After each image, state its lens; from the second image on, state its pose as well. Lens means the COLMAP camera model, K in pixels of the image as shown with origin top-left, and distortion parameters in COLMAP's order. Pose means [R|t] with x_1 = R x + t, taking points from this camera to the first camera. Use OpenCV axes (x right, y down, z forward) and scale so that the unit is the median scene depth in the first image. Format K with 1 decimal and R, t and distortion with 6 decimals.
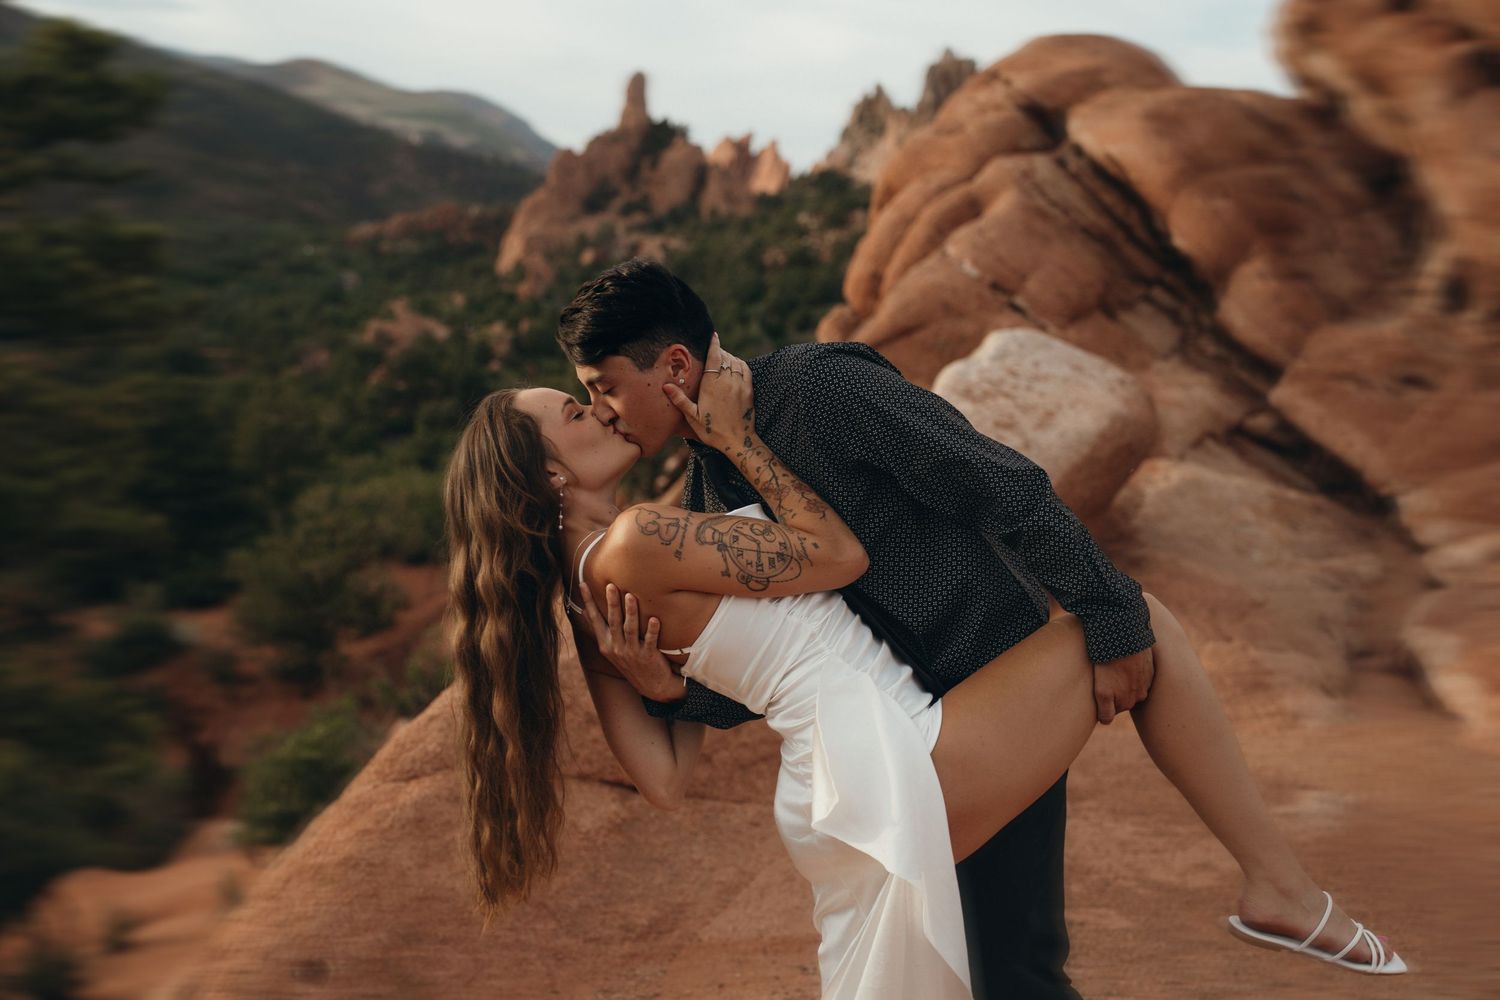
lens RADIAL K [[2155.2, 0, 652.1], [0, 2155.2, 480.7], [0, 0, 1]] dist [0.204448, 0.000000]
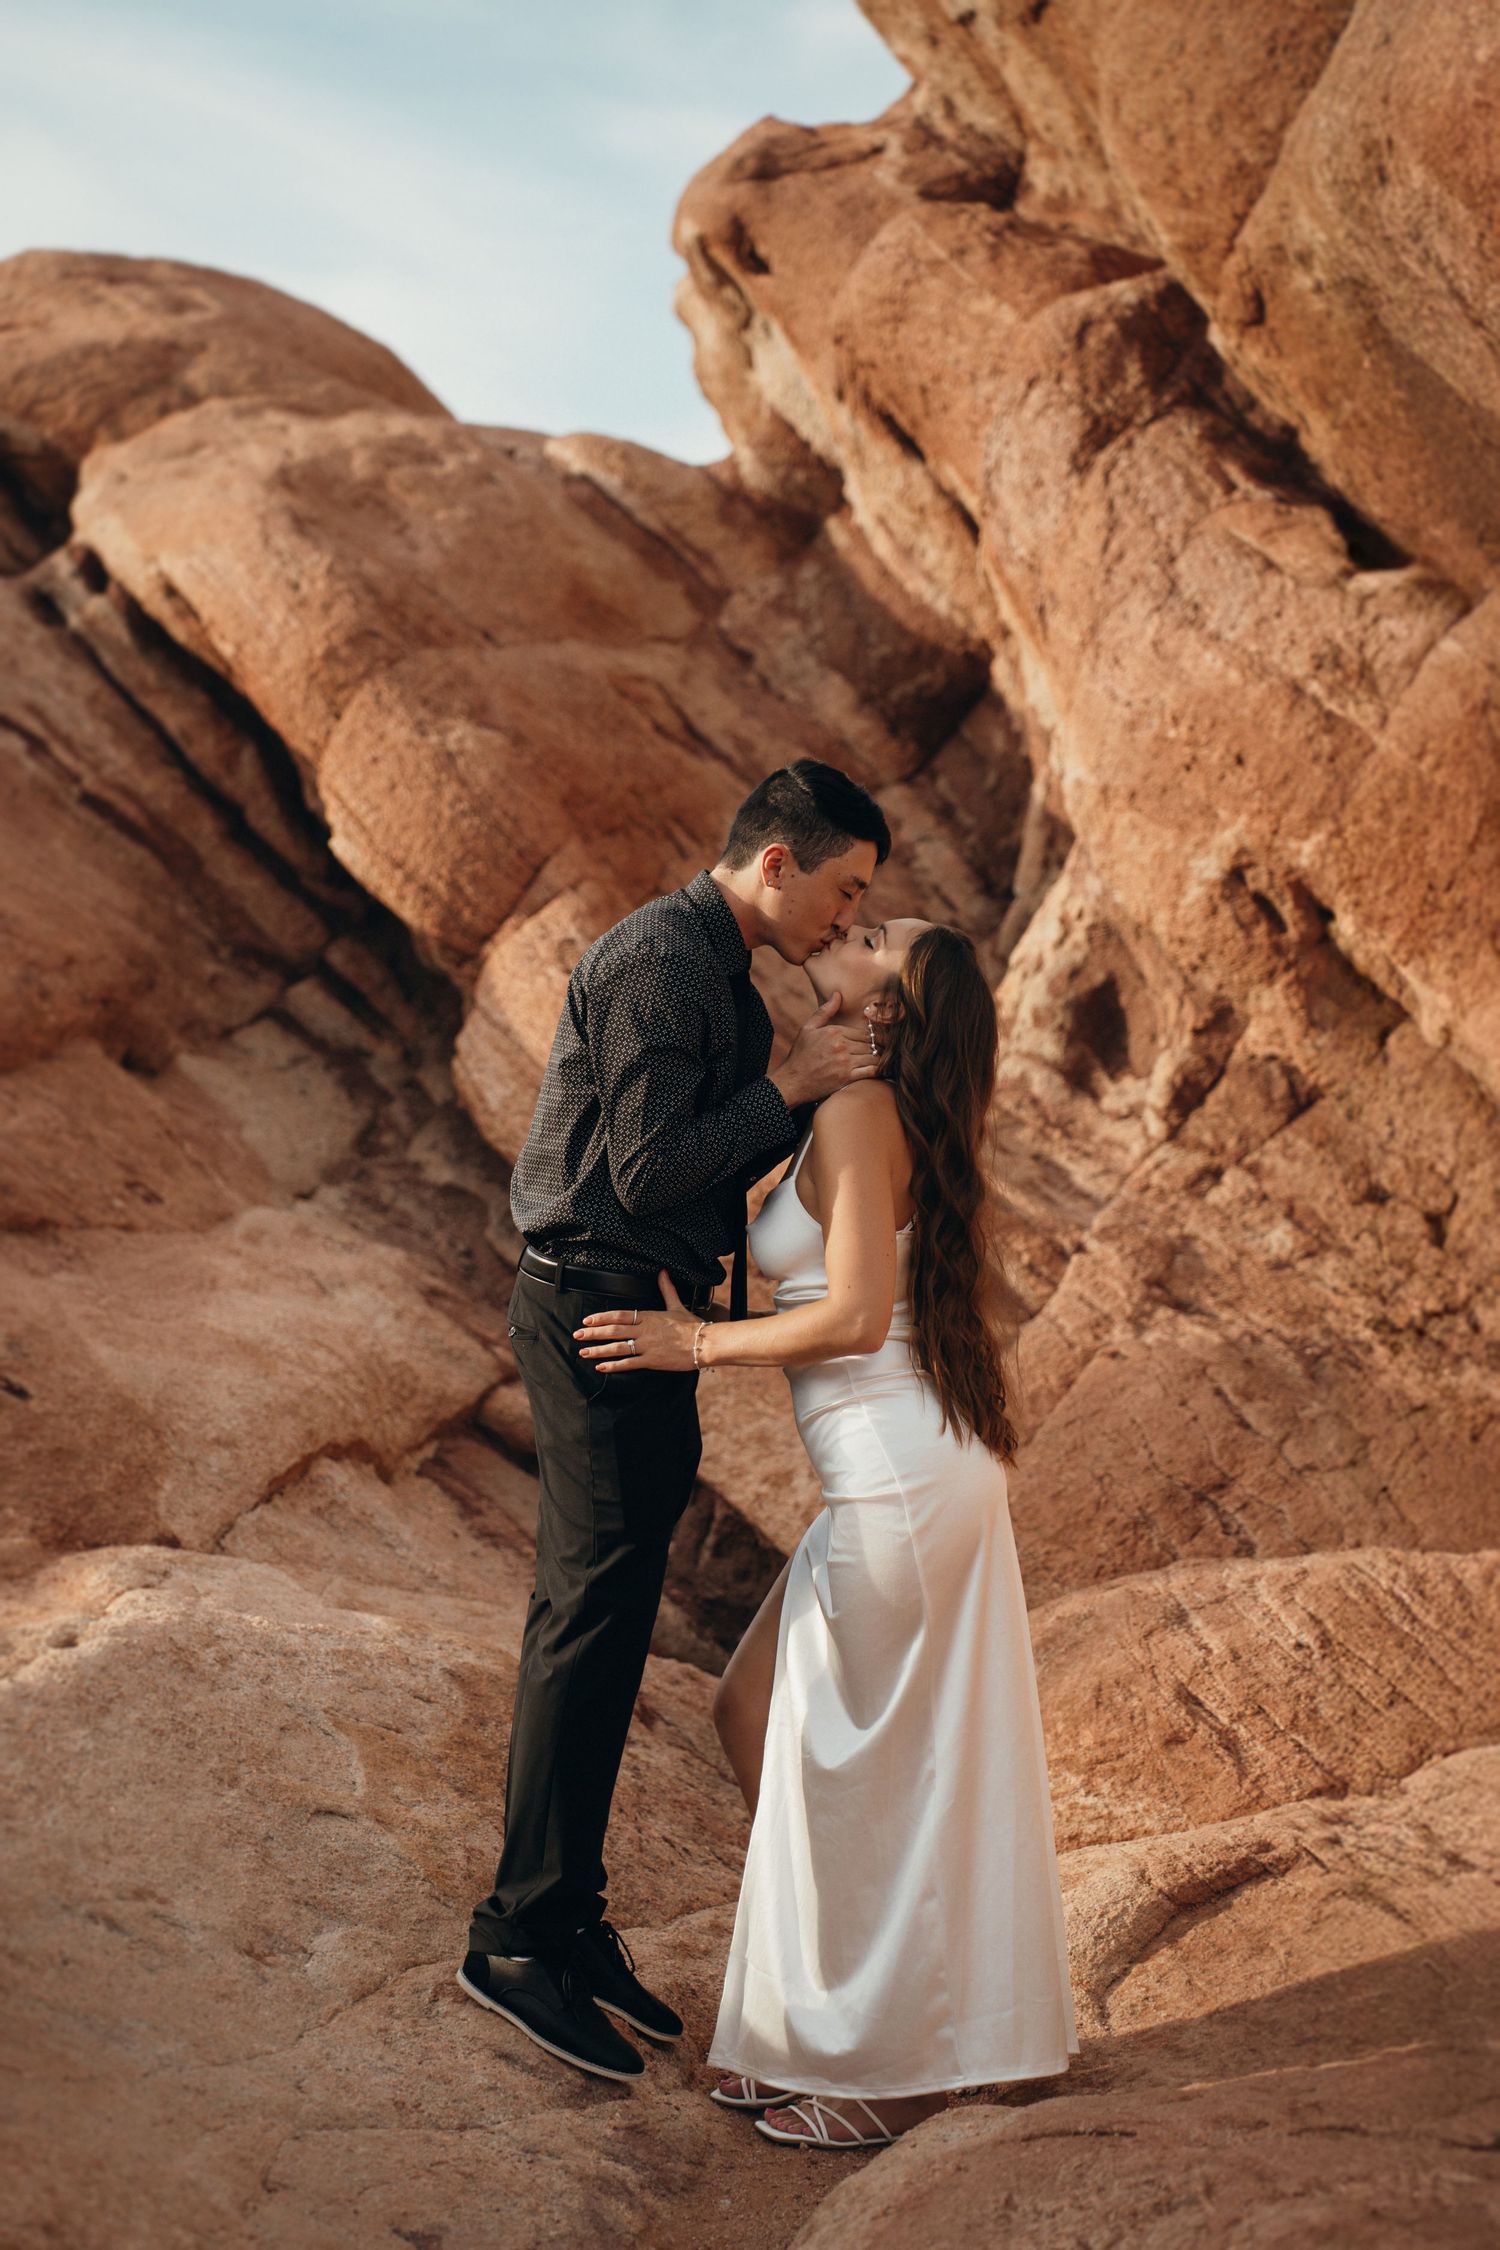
lens RADIAL K [[4730.0, 0, 609.0], [0, 4730.0, 1193.3], [0, 0, 1]] dist [0.569652, 0.000000]
pose [[0.977267, 0.016742, 0.211348, 0.120680], [-0.005993, 0.998660, -0.051396, -0.018601], [-0.211926, 0.048961, 0.976059, 0.272034]]
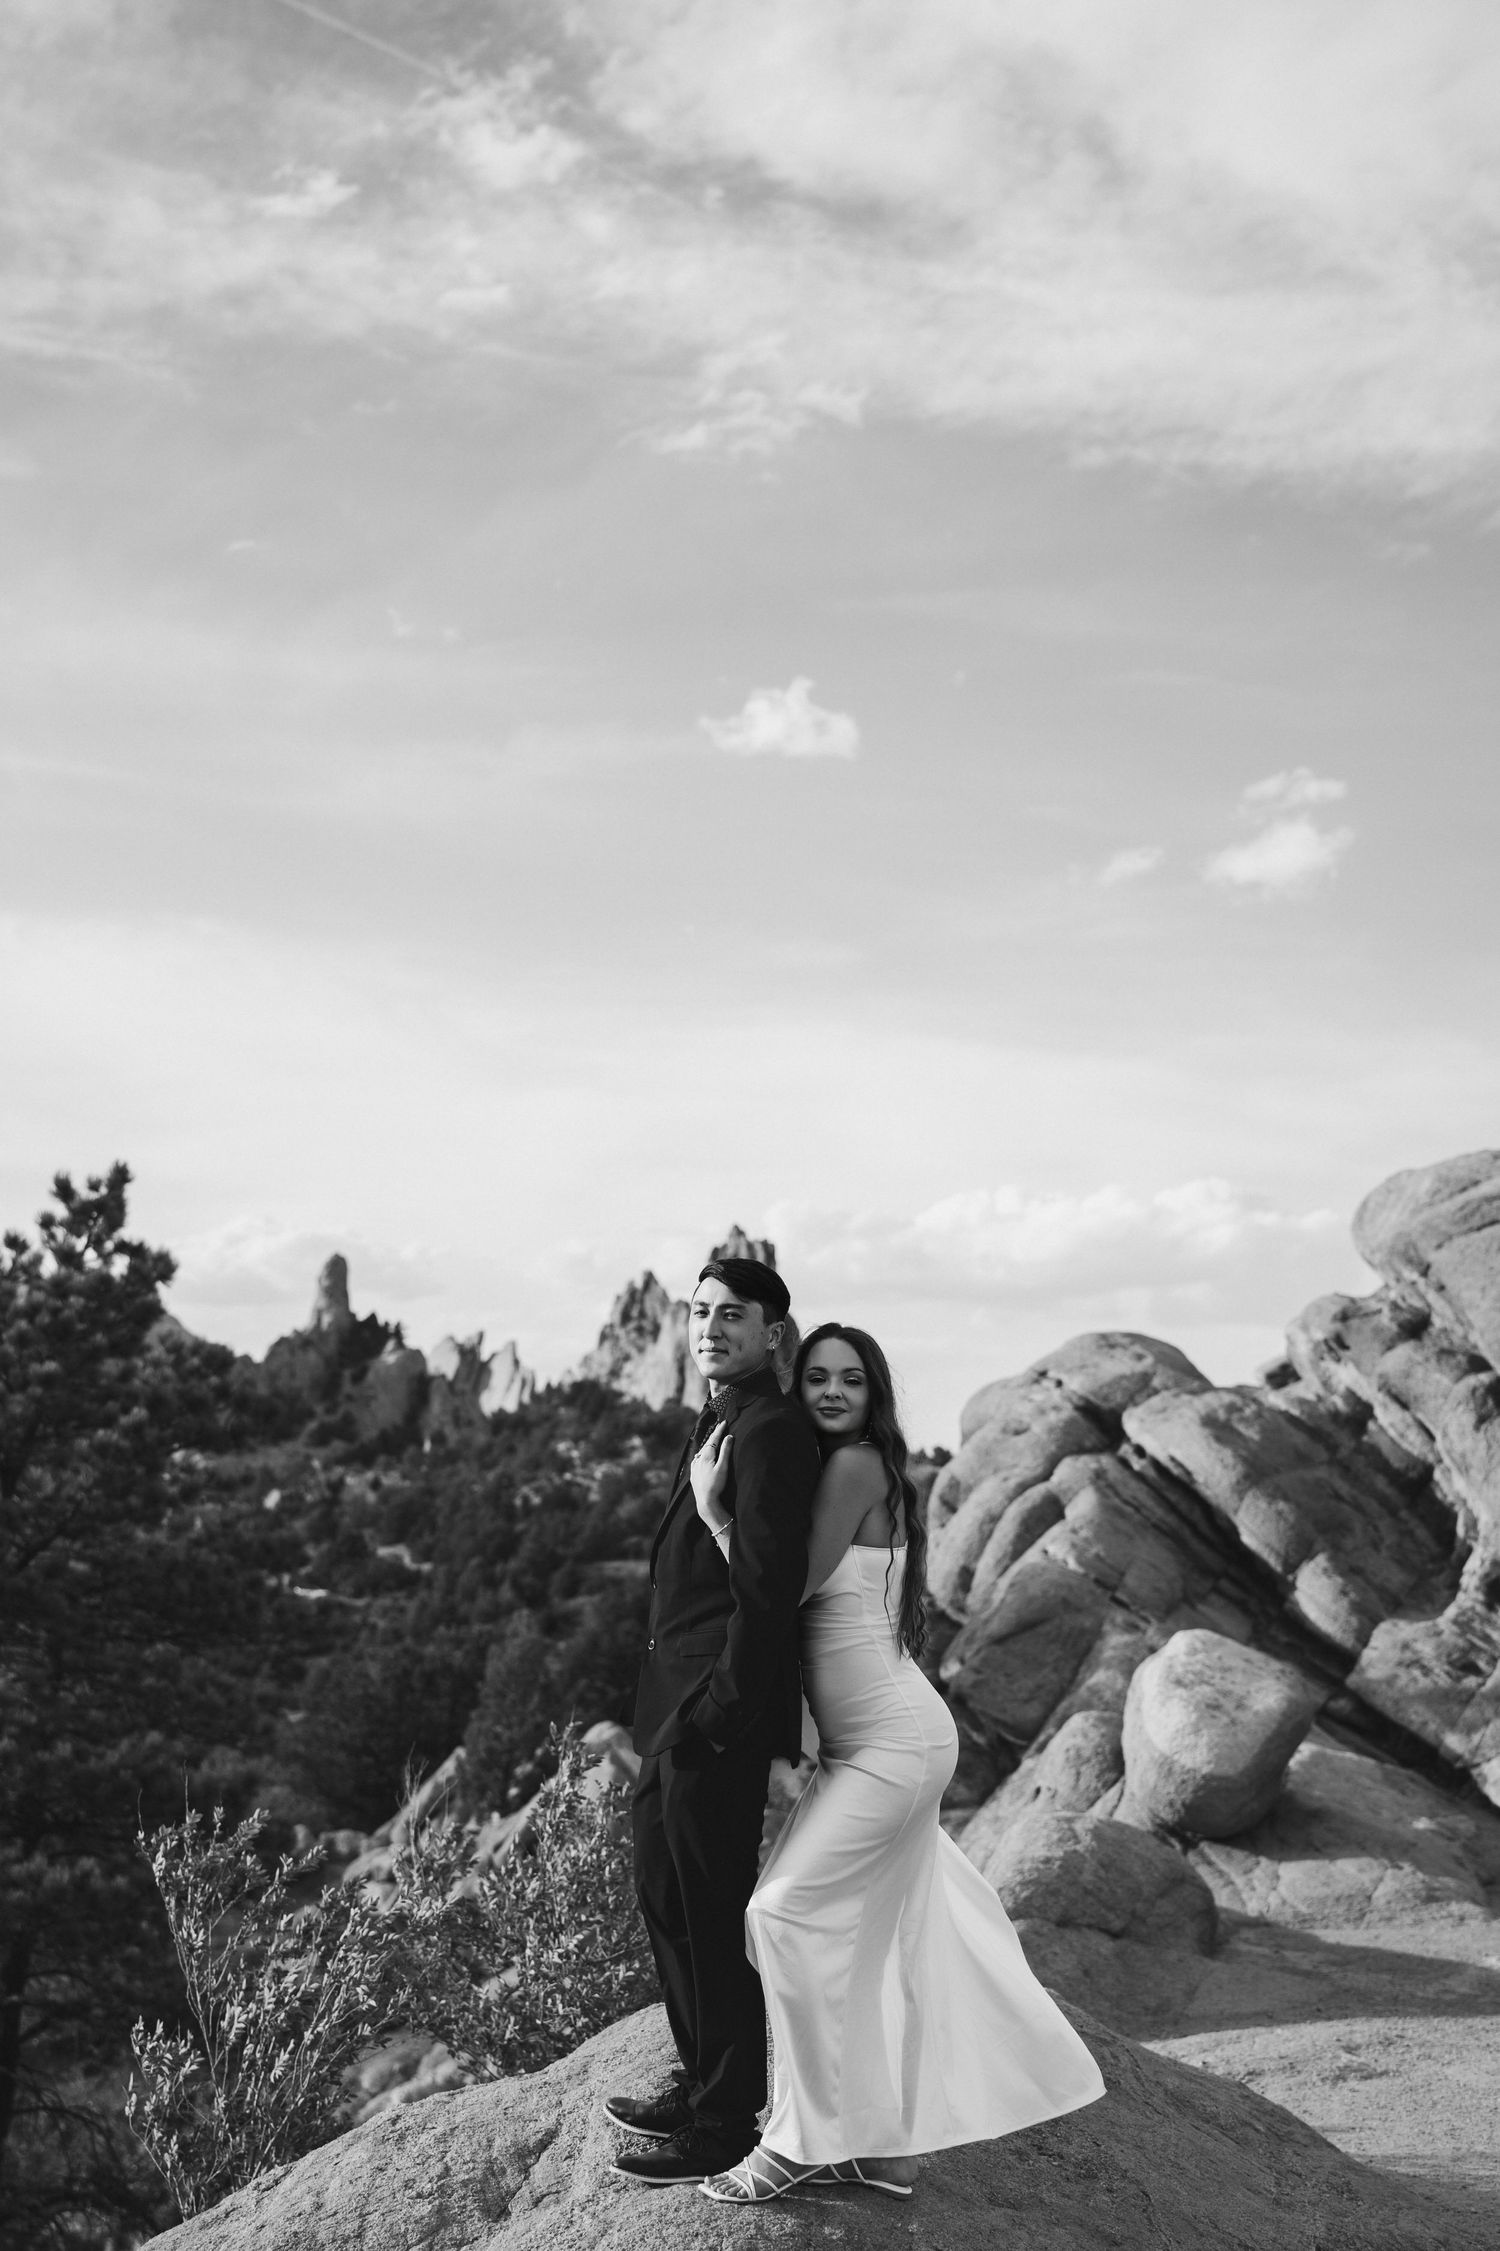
lens RADIAL K [[2928.1, 0, 647.2], [0, 2928.1, 1300.9], [0, 0, 1]] dist [0.114940, 0.000000]
pose [[0.994372, -0.001214, 0.105939, -0.203471], [0.019000, 0.985766, -0.167043, 0.013025], [-0.104228, 0.168116, 0.980242, -0.414413]]
